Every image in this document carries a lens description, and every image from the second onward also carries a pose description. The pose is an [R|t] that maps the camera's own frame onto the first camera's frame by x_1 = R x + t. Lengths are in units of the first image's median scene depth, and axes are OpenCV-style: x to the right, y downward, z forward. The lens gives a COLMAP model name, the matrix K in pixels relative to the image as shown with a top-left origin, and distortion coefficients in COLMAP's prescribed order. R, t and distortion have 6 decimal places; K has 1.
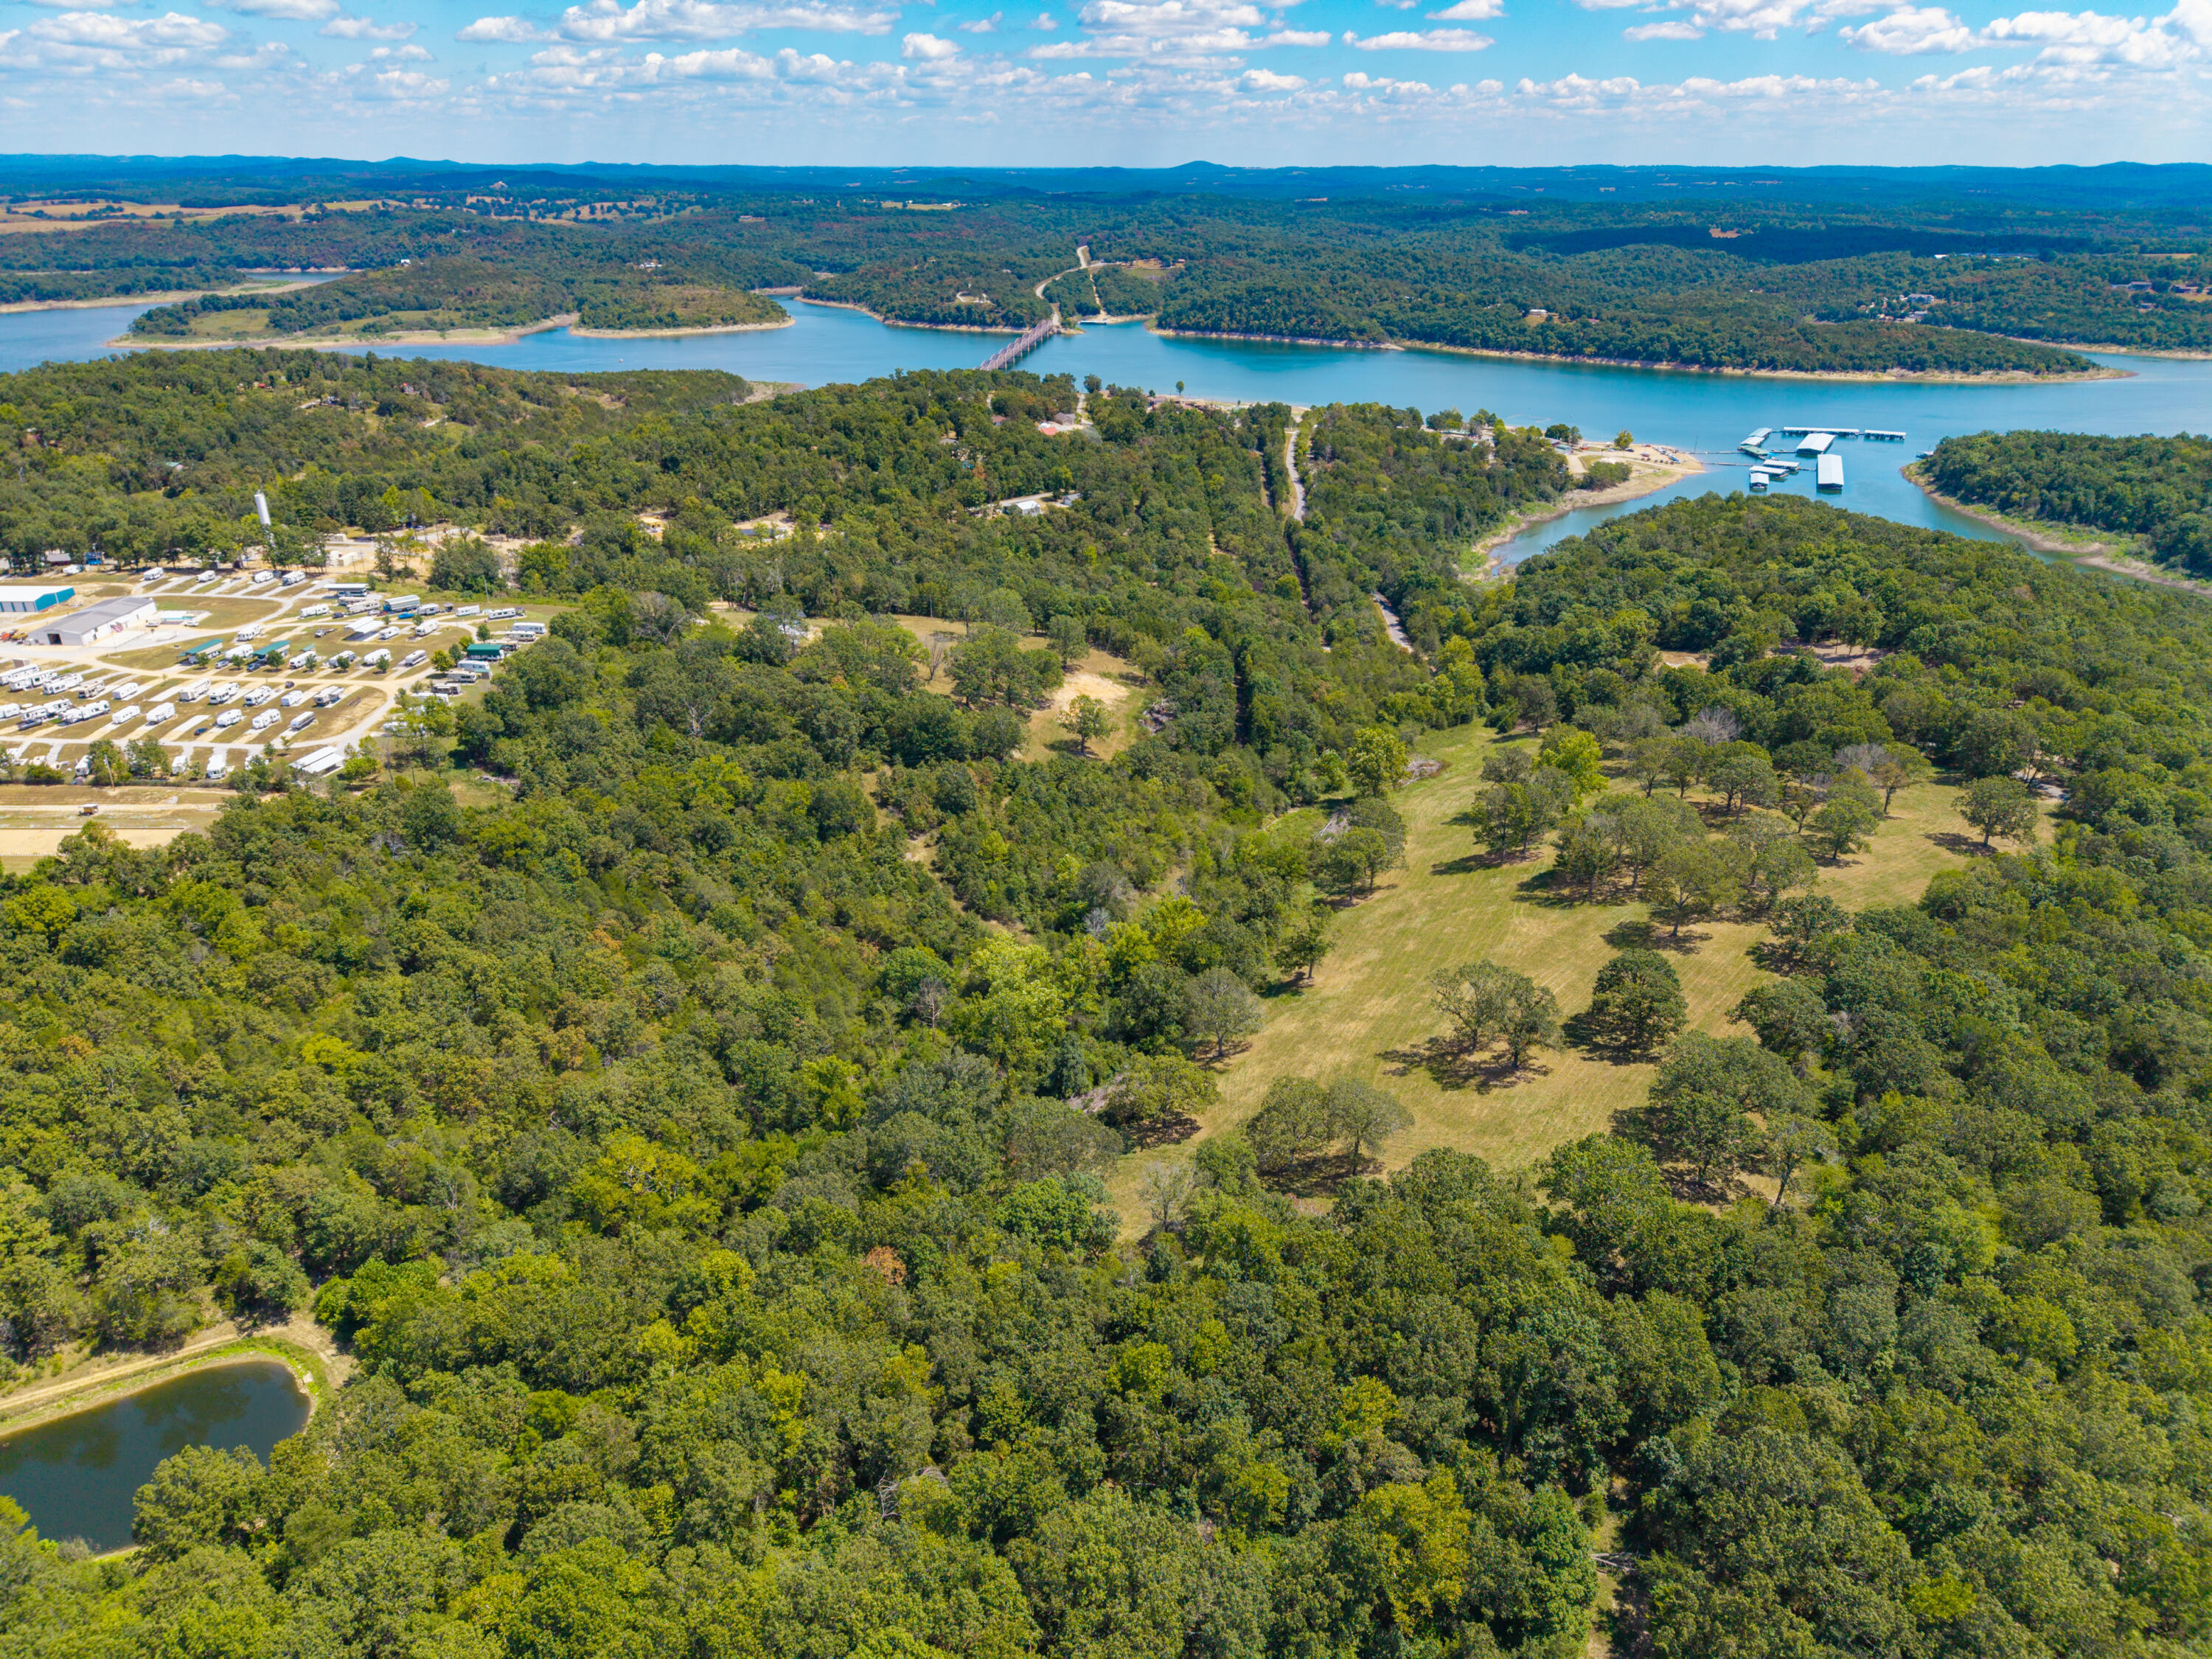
lens RADIAL K [[1487.9, 0, 1102.8], [0, 1487.9, 812.8], [0, 0, 1]] dist [0.011437, -0.004361]
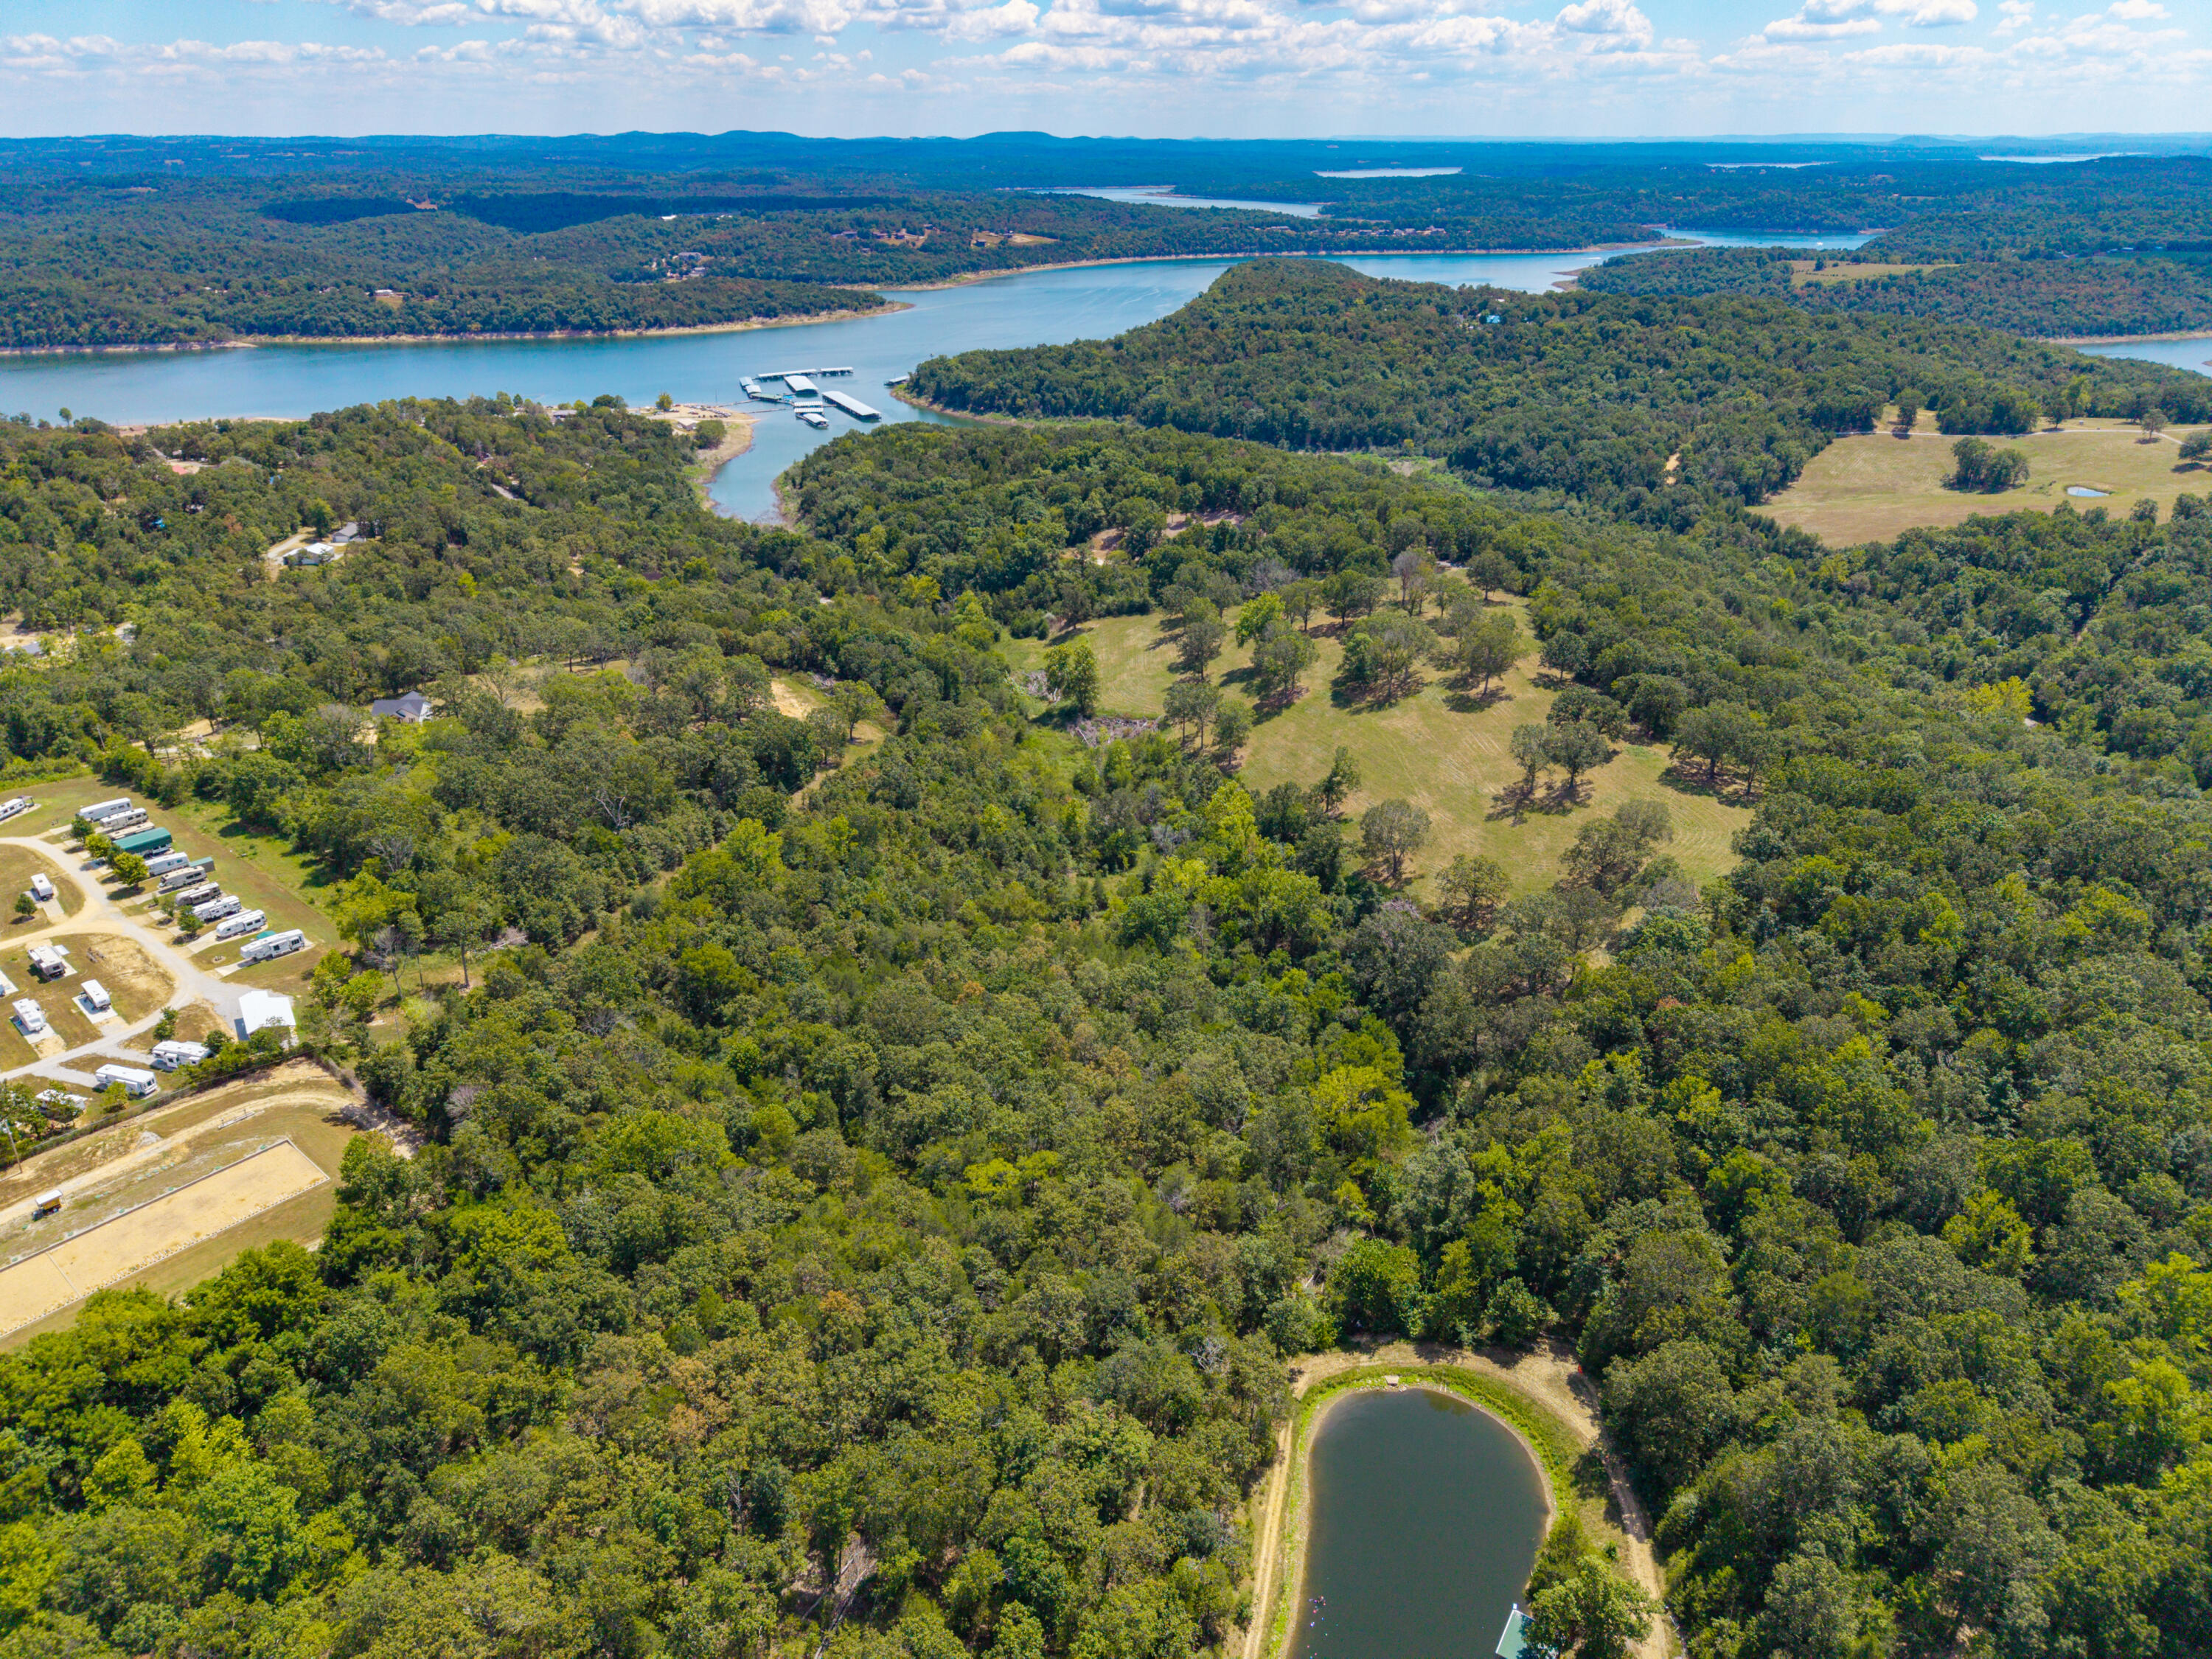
lens RADIAL K [[1482.8, 0, 1102.7], [0, 1482.8, 827.6], [0, 0, 1]] dist [0.007948, -0.002740]
pose [[0.658336, -0.323398, 0.679711, -0.169970], [0.304995, 0.940160, 0.151912, -0.024330], [-0.688165, 0.107299, 0.717576, 0.054492]]
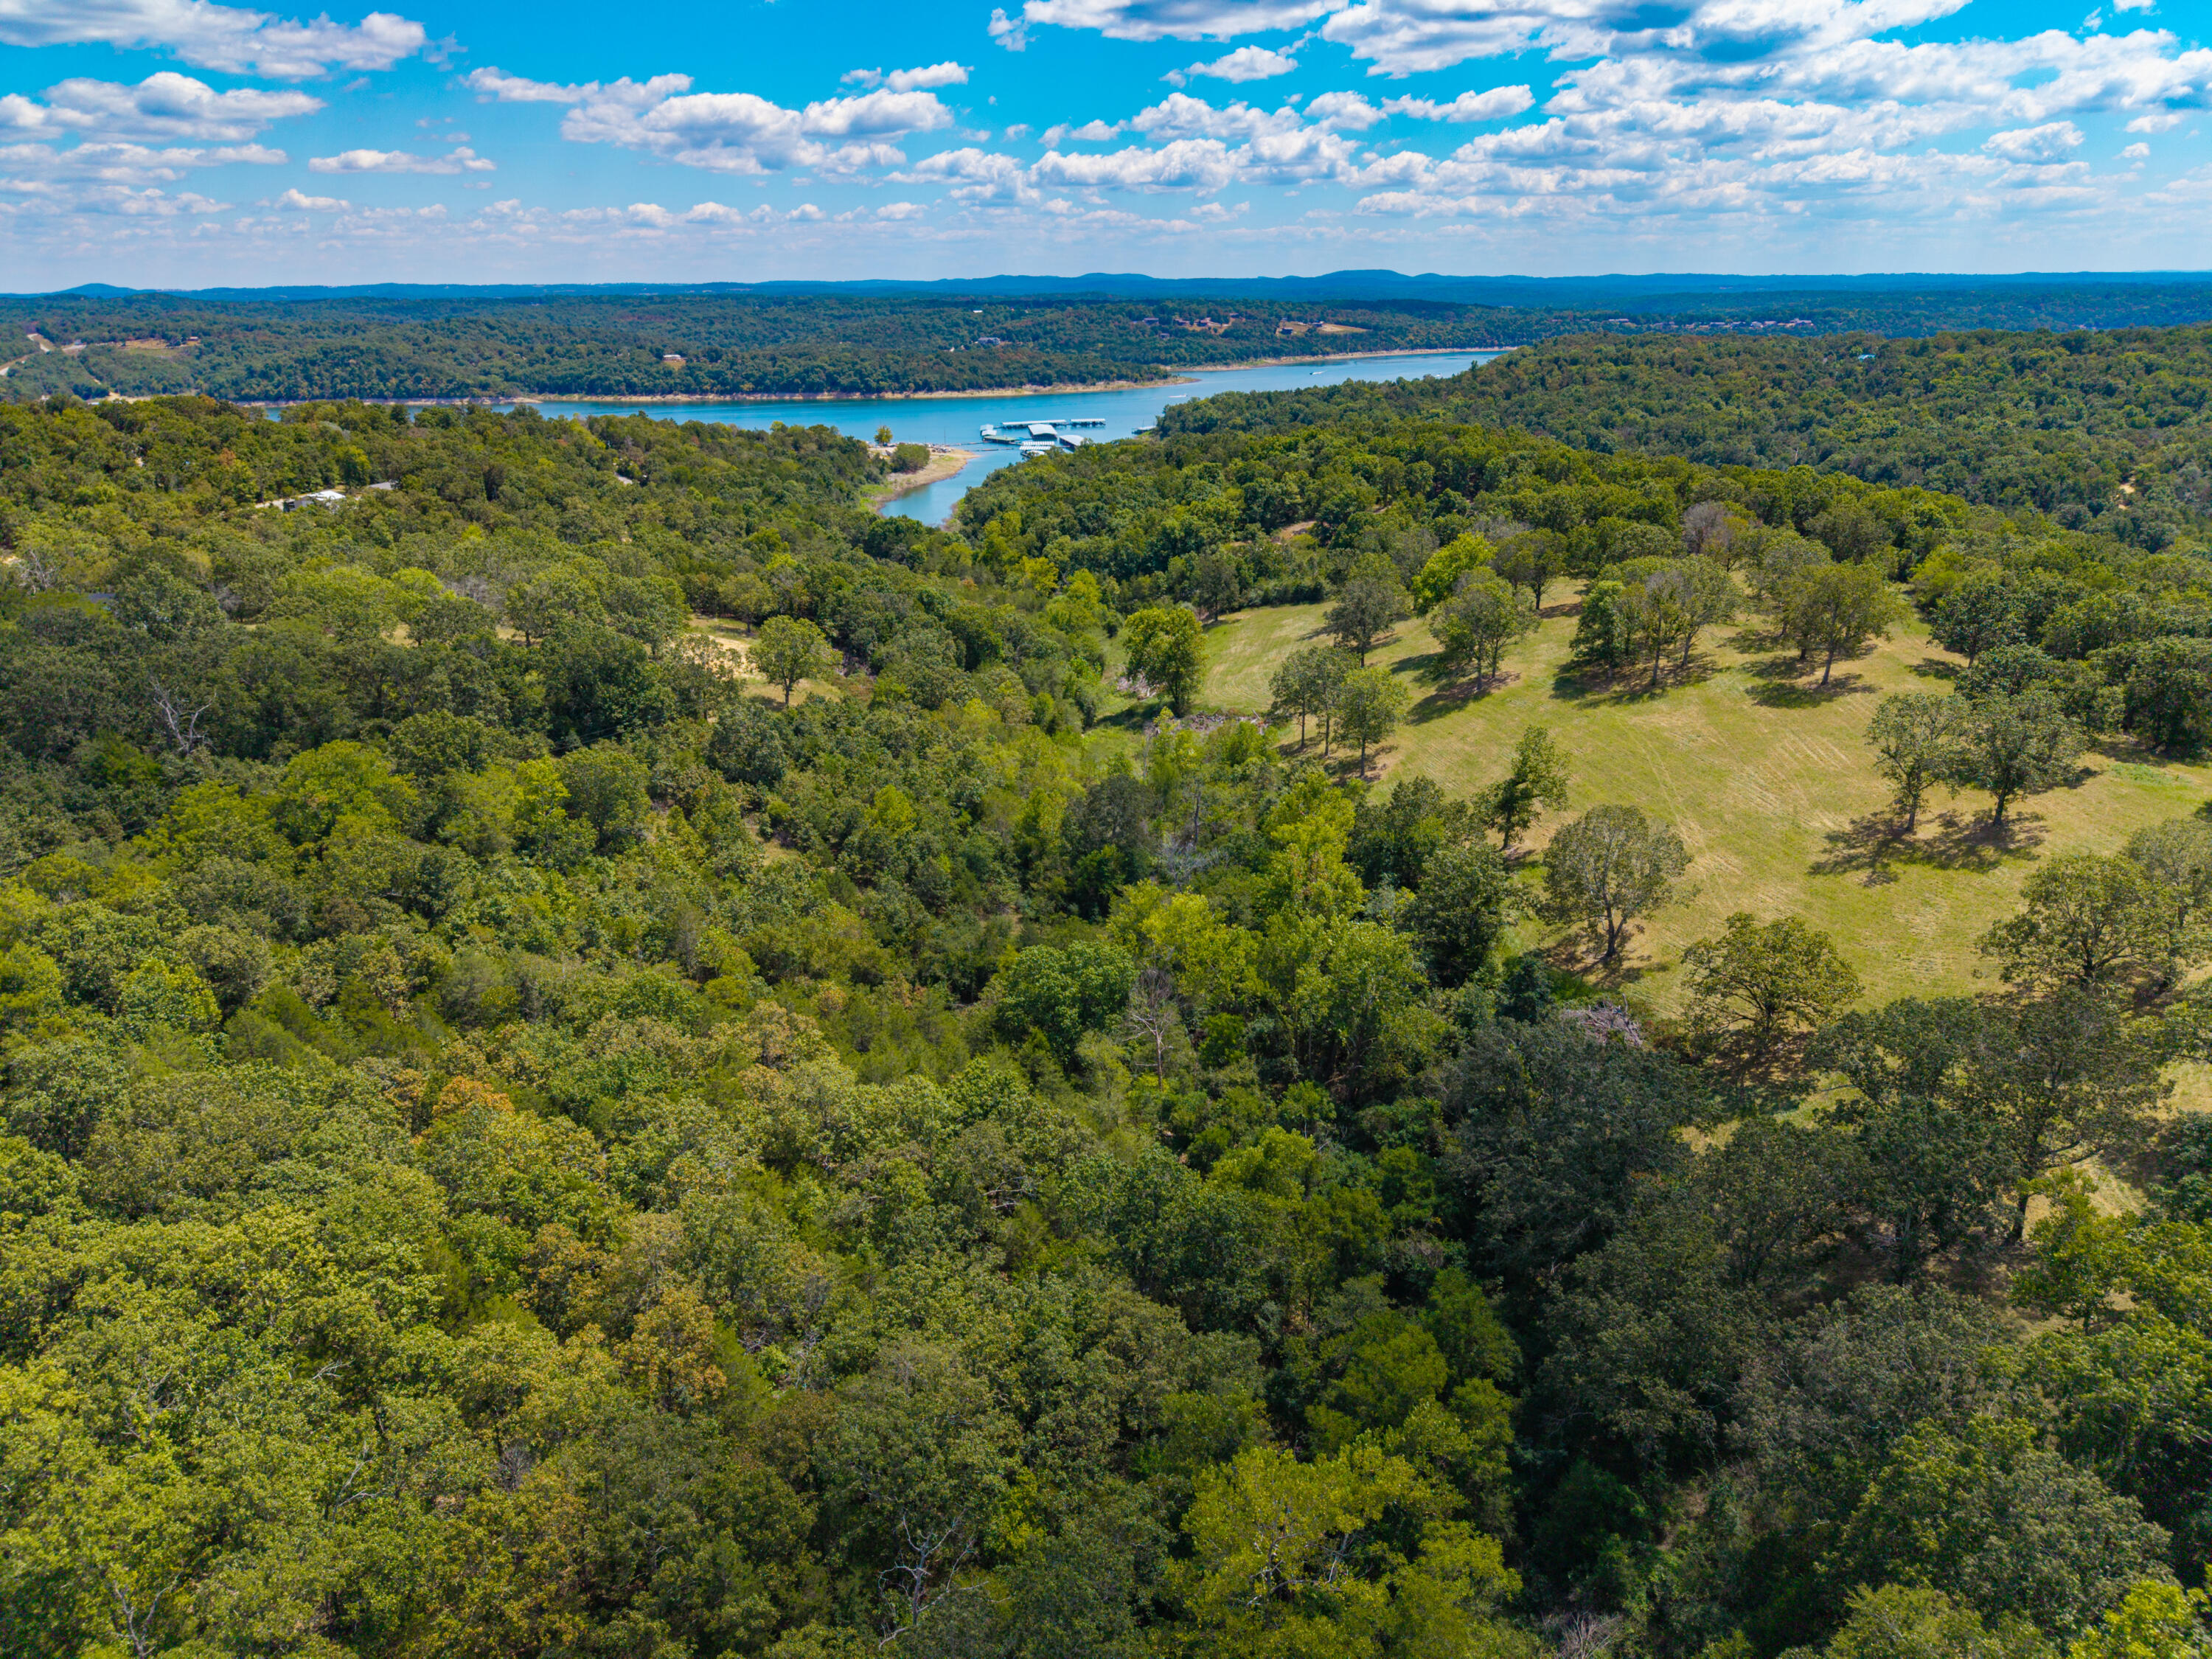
lens RADIAL K [[1482.8, 0, 1102.7], [0, 1482.8, 827.6], [0, 0, 1]] dist [0.007948, -0.002740]
pose [[0.805967, -0.215908, 0.551181, -0.078359], [0.250353, 0.968066, 0.013131, 0.010217], [-0.536415, 0.127407, 0.834282, 0.113126]]
